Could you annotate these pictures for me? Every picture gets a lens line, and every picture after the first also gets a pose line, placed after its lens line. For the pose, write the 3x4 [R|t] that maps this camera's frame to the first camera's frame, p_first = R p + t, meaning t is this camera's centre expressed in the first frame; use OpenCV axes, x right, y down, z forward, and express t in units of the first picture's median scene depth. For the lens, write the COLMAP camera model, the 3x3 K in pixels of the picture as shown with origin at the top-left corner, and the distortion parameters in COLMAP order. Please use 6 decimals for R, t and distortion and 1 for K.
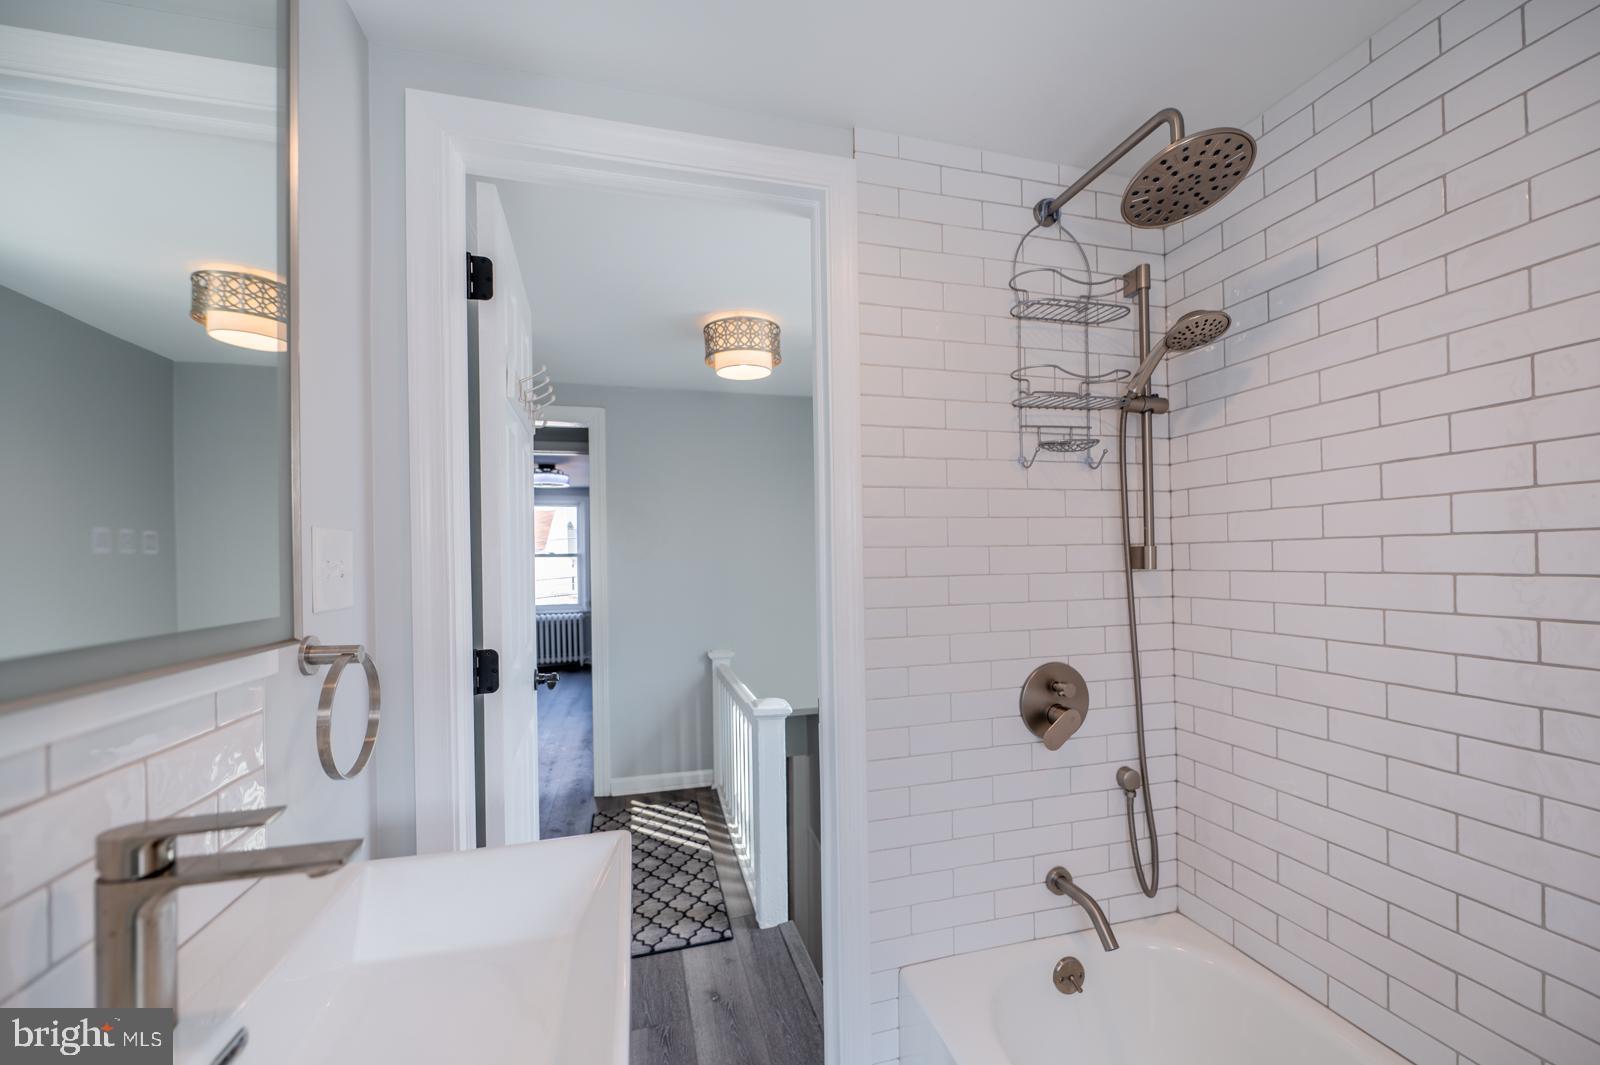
lens RADIAL K [[648.2, 0, 810.5], [0, 648.2, 557.9], [0, 0, 1]] dist [0.000415, 0.000347]
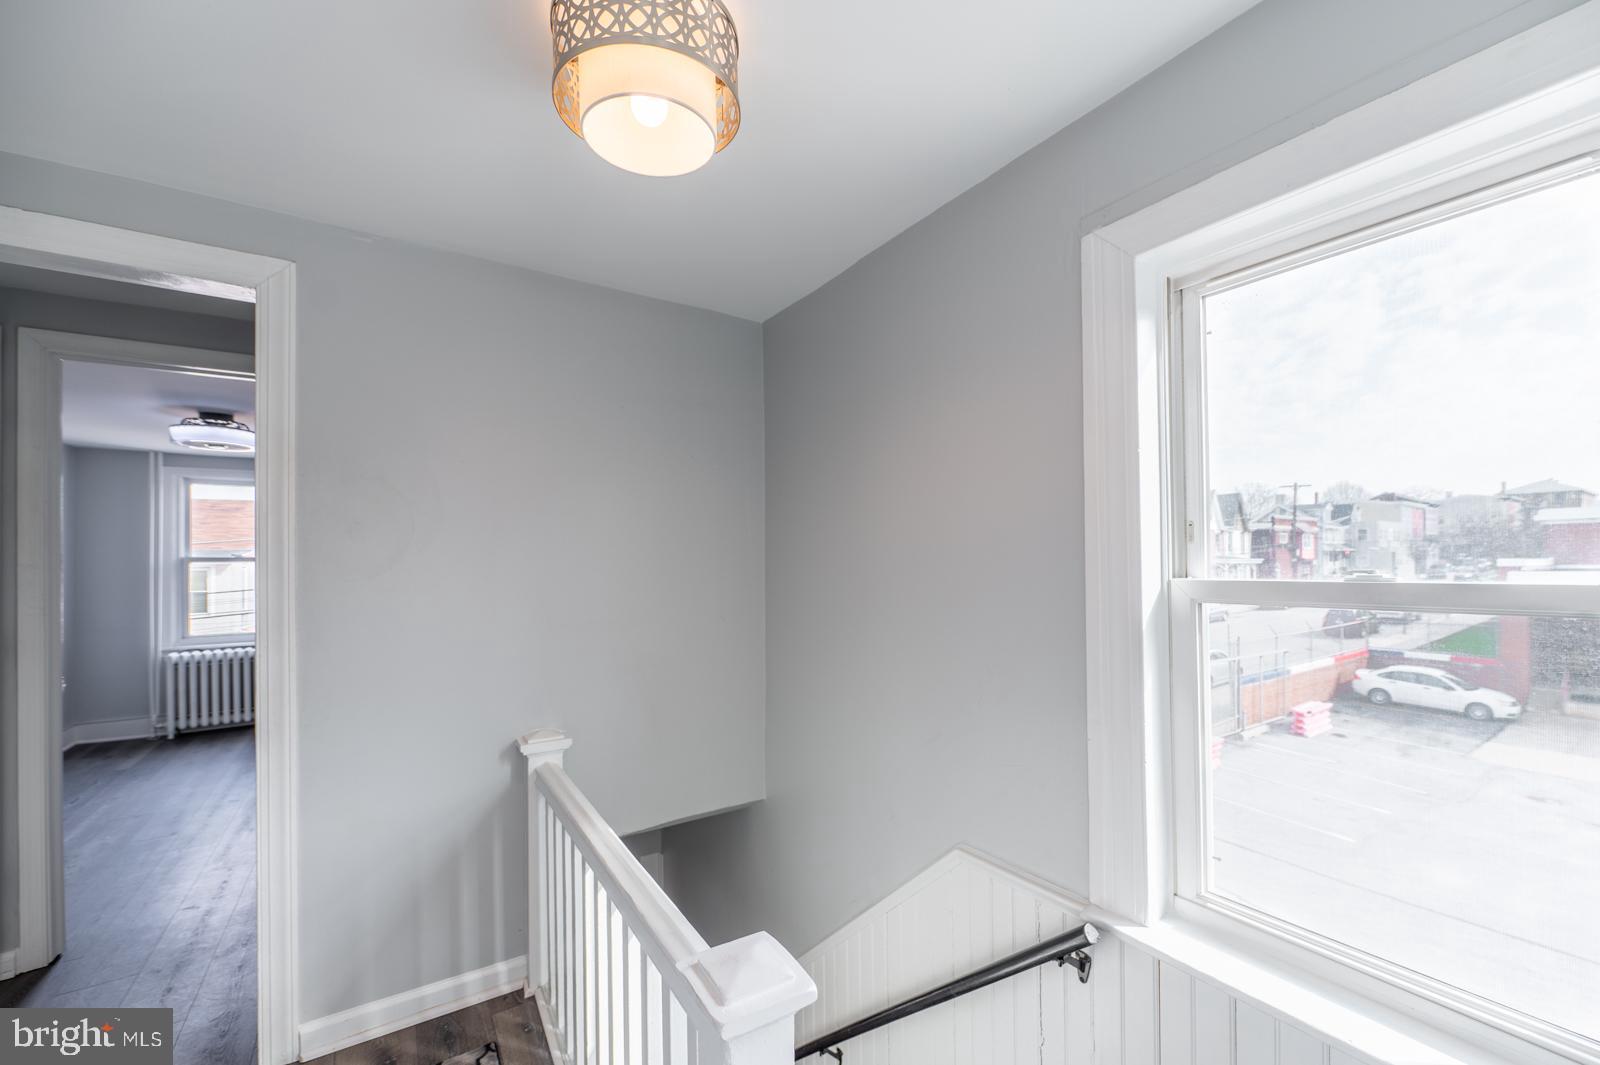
lens RADIAL K [[648.2, 0, 810.5], [0, 648.2, 557.9], [0, 0, 1]] dist [0.000415, 0.000347]
pose [[0.952864, 0.006686, 0.303326, -0.166321], [-0.004882, 0.999966, -0.006707, -0.013010], [-0.303360, 0.004910, 0.952863, 0.742724]]
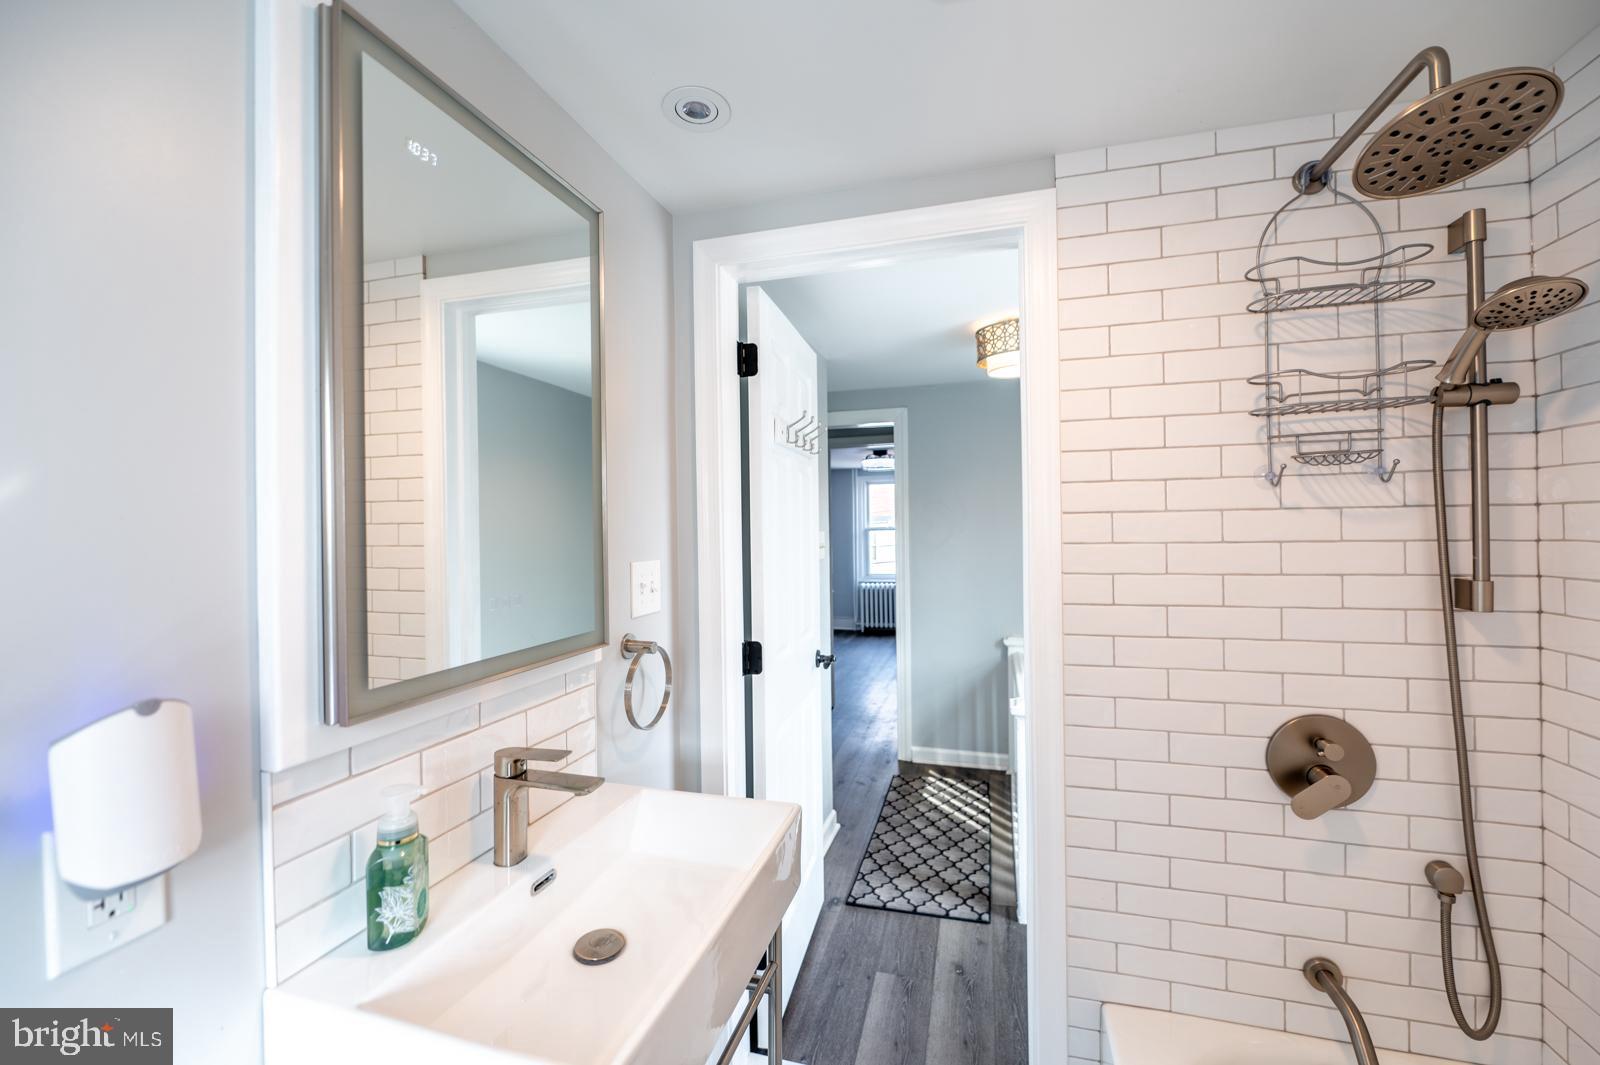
lens RADIAL K [[650.2, 0, 804.6], [0, 650.2, 528.0], [0, 0, 1]] dist [0.000367, 0.000029]
pose [[0.853289, 0.003472, -0.521427, 0.193519], [0.002654, 0.999936, 0.011001, -0.072006], [0.521432, -0.010771, 0.853225, -0.050685]]
